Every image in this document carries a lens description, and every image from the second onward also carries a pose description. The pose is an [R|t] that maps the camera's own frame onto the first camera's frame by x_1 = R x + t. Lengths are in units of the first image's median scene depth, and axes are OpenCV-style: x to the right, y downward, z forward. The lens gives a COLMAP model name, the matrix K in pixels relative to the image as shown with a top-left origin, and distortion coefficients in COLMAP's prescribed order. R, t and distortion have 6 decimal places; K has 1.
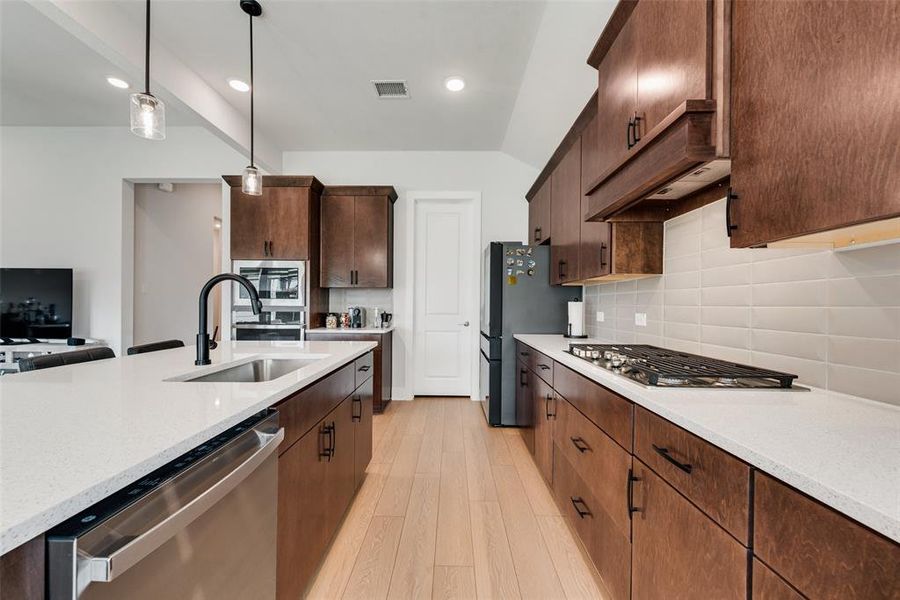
lens RADIAL K [[350.7, 0, 446.8], [0, 350.7, 302.9], [0, 0, 1]] dist [0.003856, -0.000194]
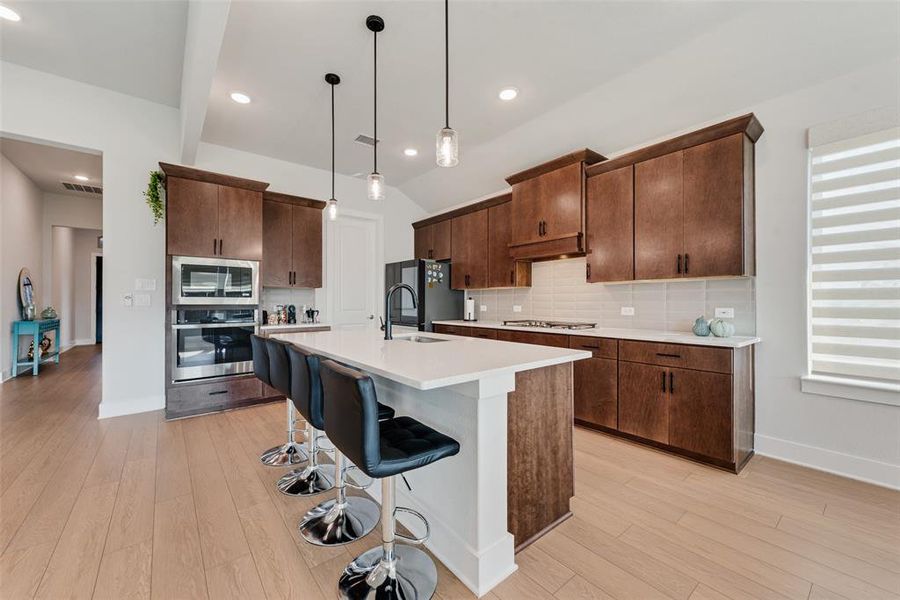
lens RADIAL K [[350.7, 0, 444.0], [0, 350.7, 299.9], [0, 0, 1]] dist [0.003856, -0.000194]
pose [[0.761366, -0.003983, 0.648310, -0.669579], [0.002597, 0.999992, 0.003095, -0.006230], [-0.648317, -0.000672, 0.761370, -0.167502]]
